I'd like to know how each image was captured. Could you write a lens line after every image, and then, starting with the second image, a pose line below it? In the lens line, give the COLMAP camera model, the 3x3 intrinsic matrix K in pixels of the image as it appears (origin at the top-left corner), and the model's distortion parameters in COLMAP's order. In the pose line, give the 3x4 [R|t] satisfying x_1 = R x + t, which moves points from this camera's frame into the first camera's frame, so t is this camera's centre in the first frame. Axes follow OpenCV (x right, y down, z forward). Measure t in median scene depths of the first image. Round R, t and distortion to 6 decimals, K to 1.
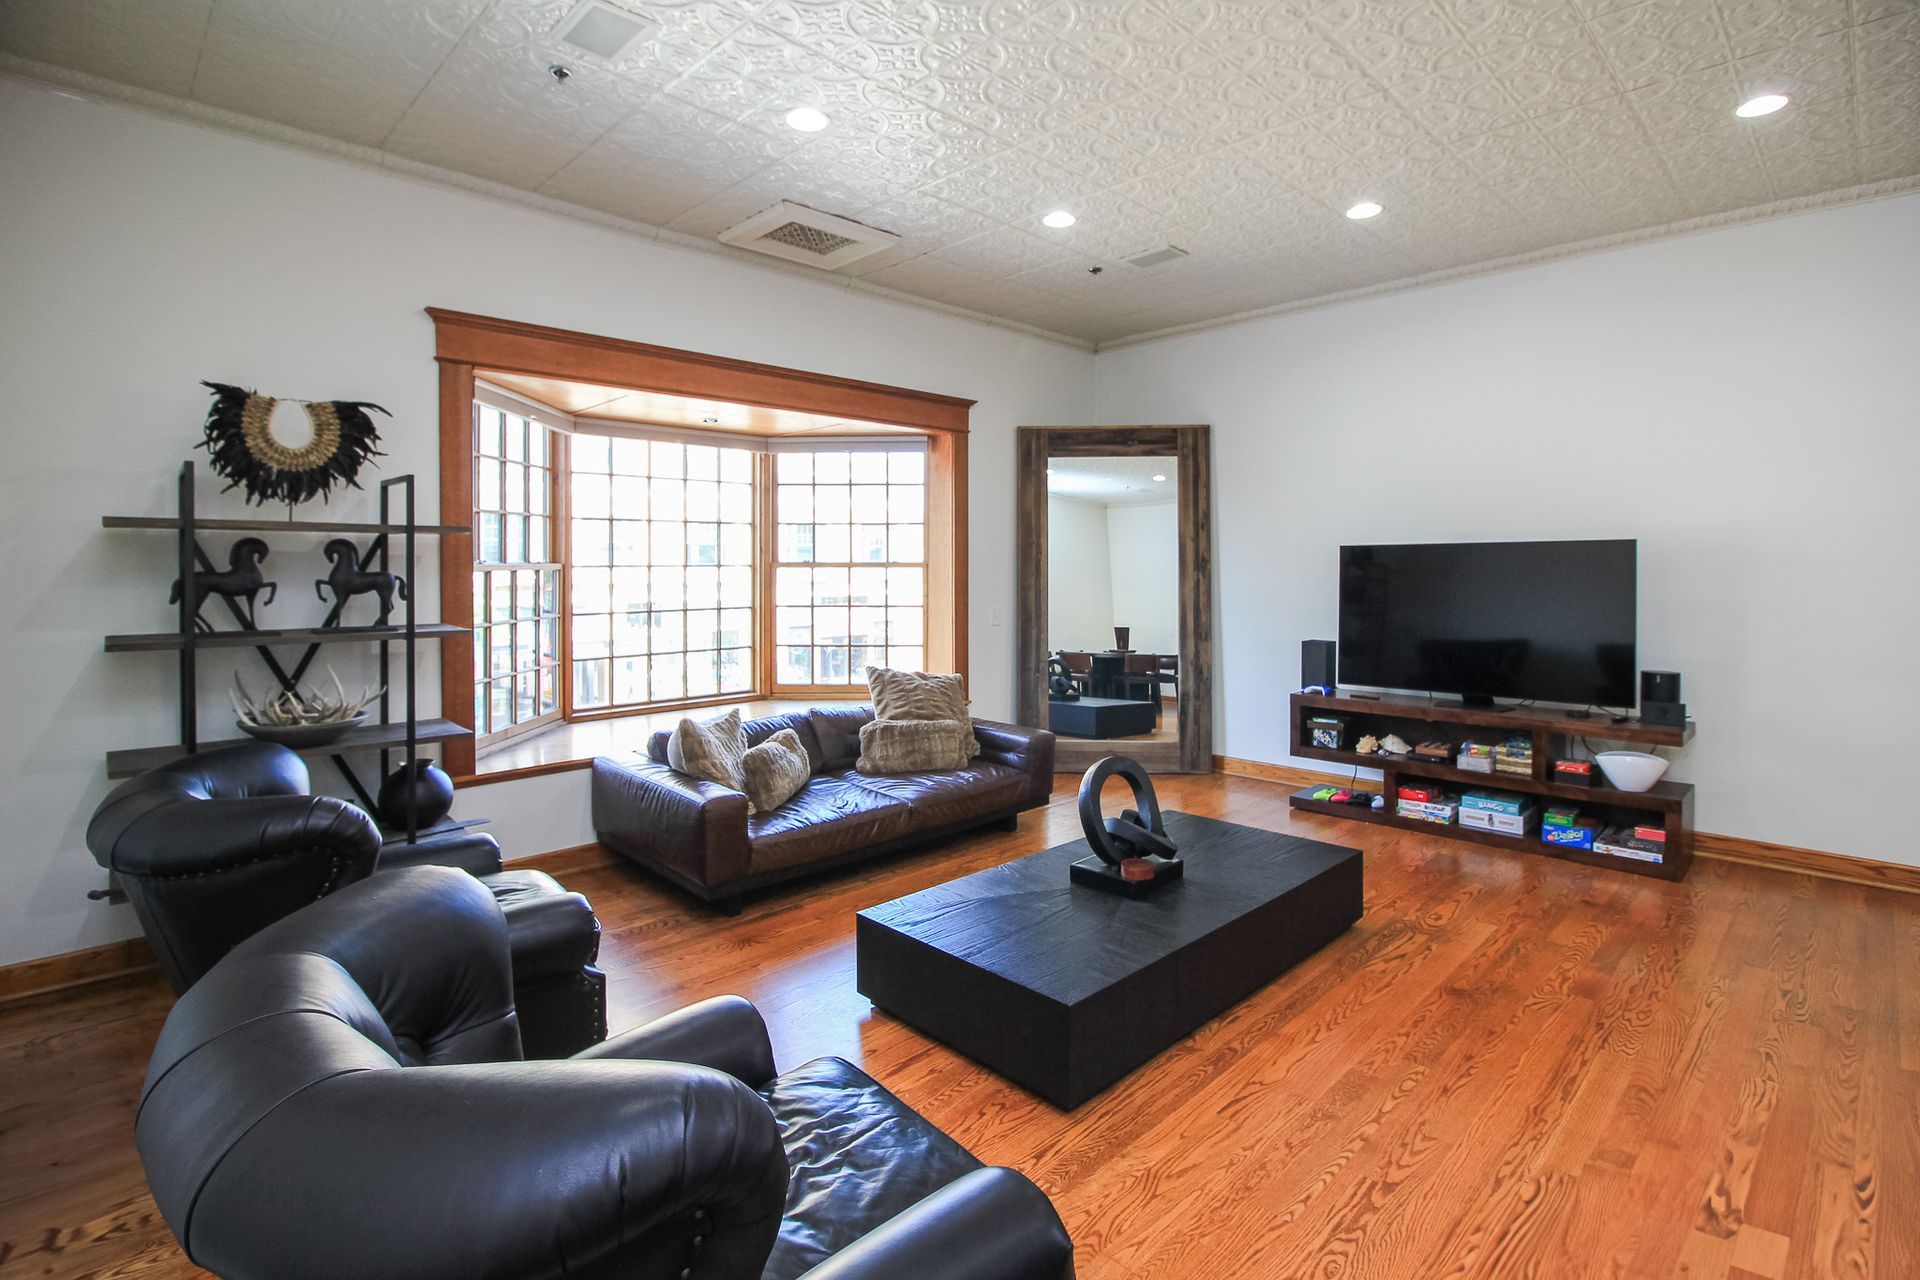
lens RADIAL K [[945.0, 0, 954.5], [0, 945.0, 597.1], [0, 0, 1]] dist [-0.004087, -0.007589]
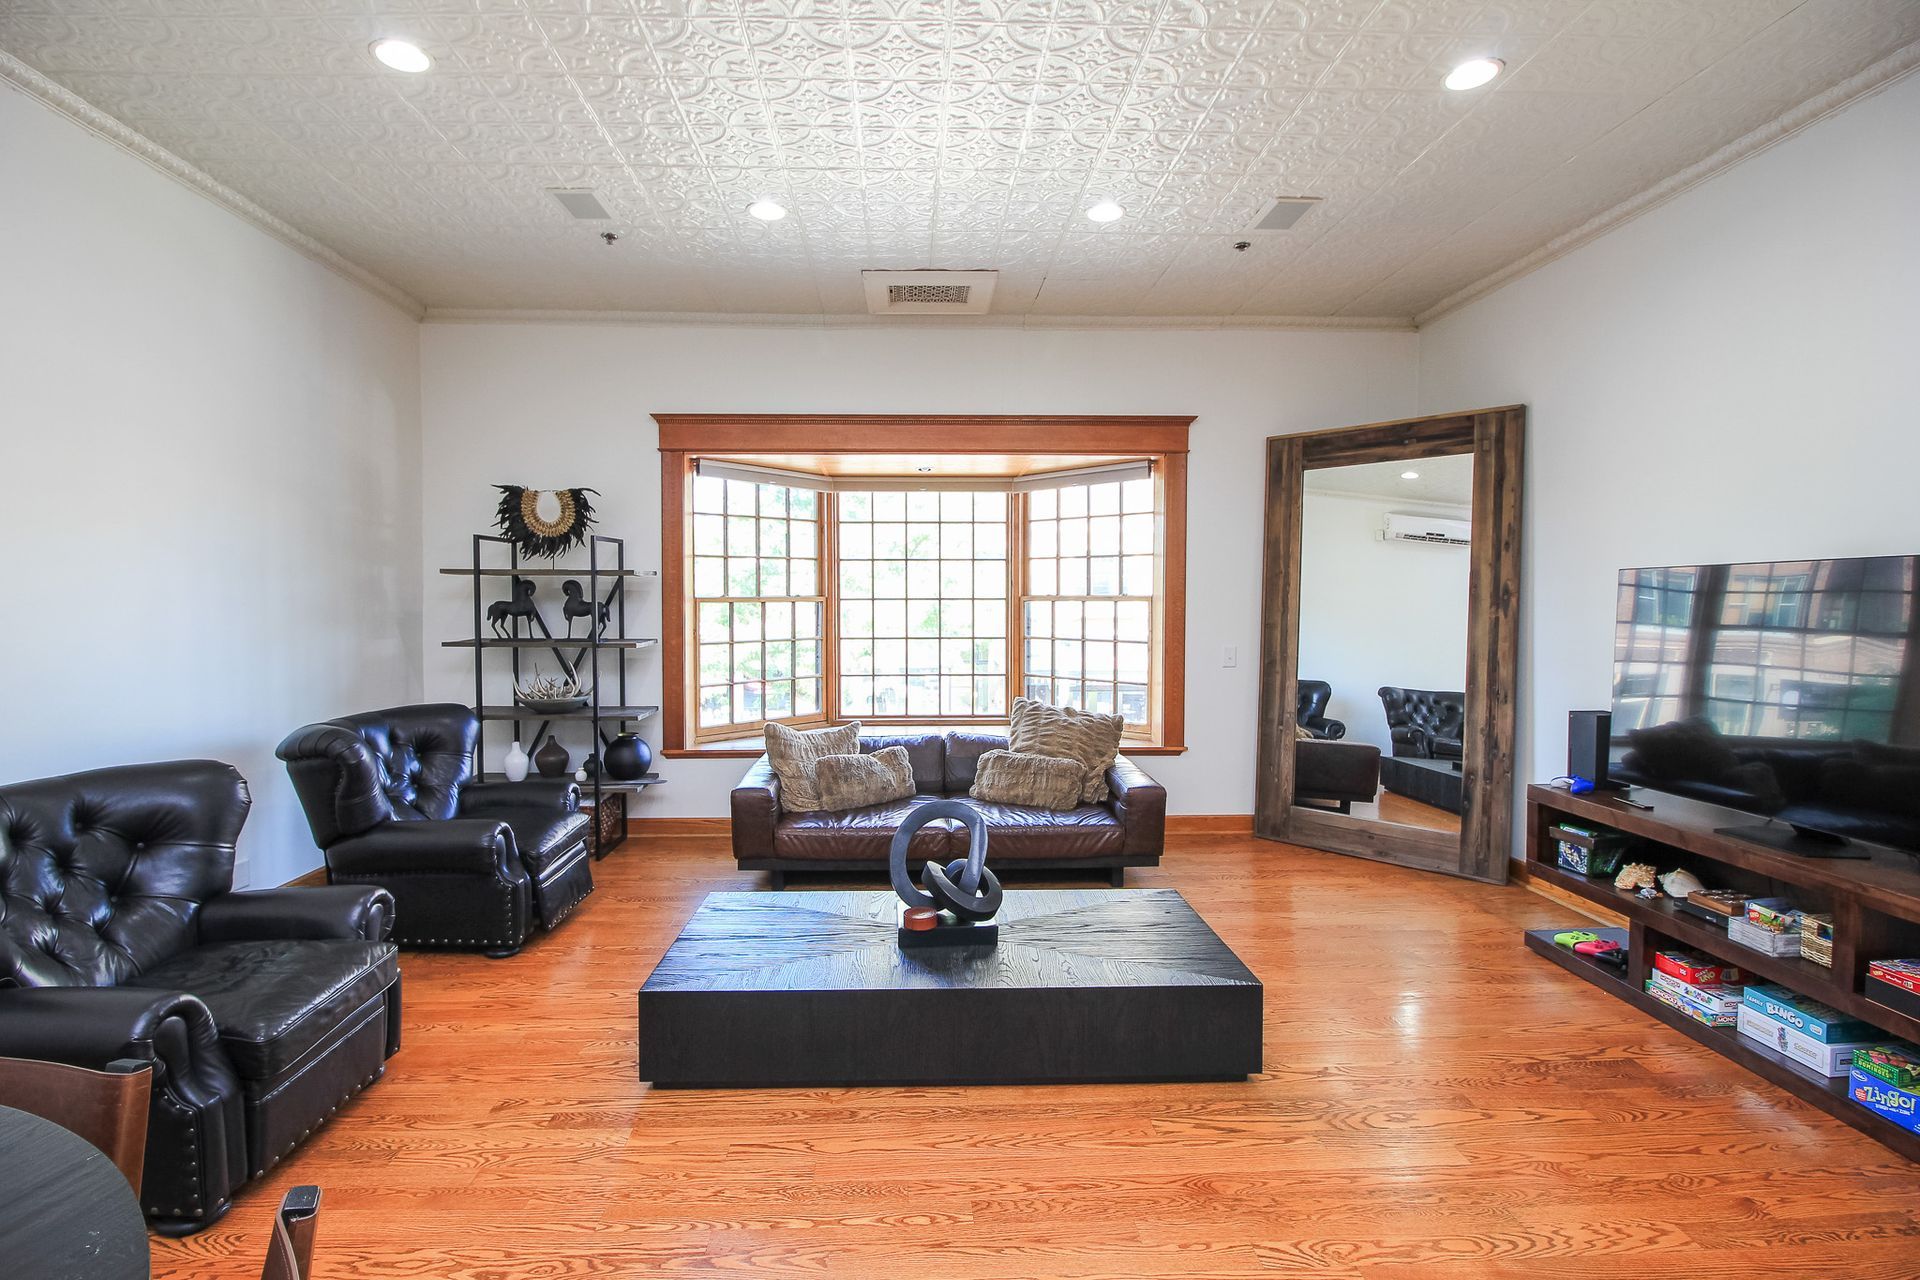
lens RADIAL K [[945.0, 0, 960.1], [0, 945.0, 645.3], [0, 0, 1]] dist [-0.004087, -0.007589]
pose [[0.720683, 0.034805, -0.692390, 0.582420], [-0.025772, 0.999394, 0.023413, -0.005572], [0.692785, 0.000971, 0.721143, 0.231035]]
